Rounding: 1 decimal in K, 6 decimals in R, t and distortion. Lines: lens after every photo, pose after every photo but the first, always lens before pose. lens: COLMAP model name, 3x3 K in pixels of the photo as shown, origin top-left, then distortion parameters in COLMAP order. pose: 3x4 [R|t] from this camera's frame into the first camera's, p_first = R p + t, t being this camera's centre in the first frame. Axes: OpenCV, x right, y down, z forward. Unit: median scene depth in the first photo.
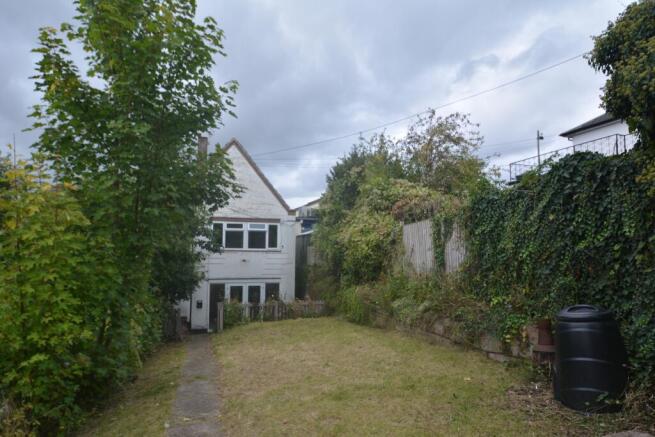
lens RADIAL K [[431.2, 0, 327.5], [0, 431.2, 218.5], [0, 0, 1]] dist [-0.001154, 0.001159]
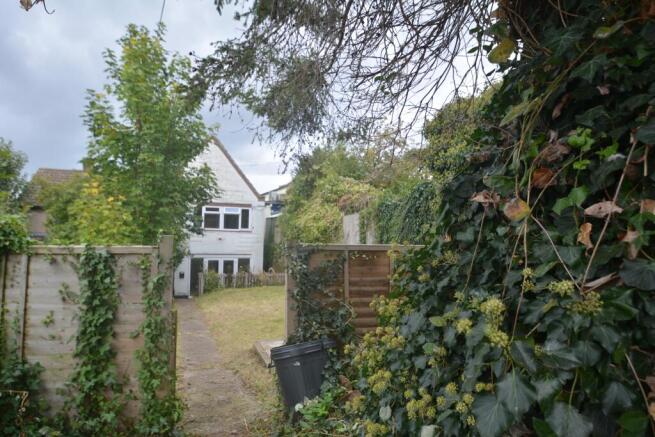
lens RADIAL K [[431.2, 0, 327.5], [0, 431.2, 218.5], [0, 0, 1]] dist [-0.001154, 0.001159]
pose [[0.998068, 0.021736, 0.058197, 0.037405], [-0.024691, 0.998416, 0.050547, -0.030937], [-0.057006, -0.051886, 0.997025, -0.235768]]
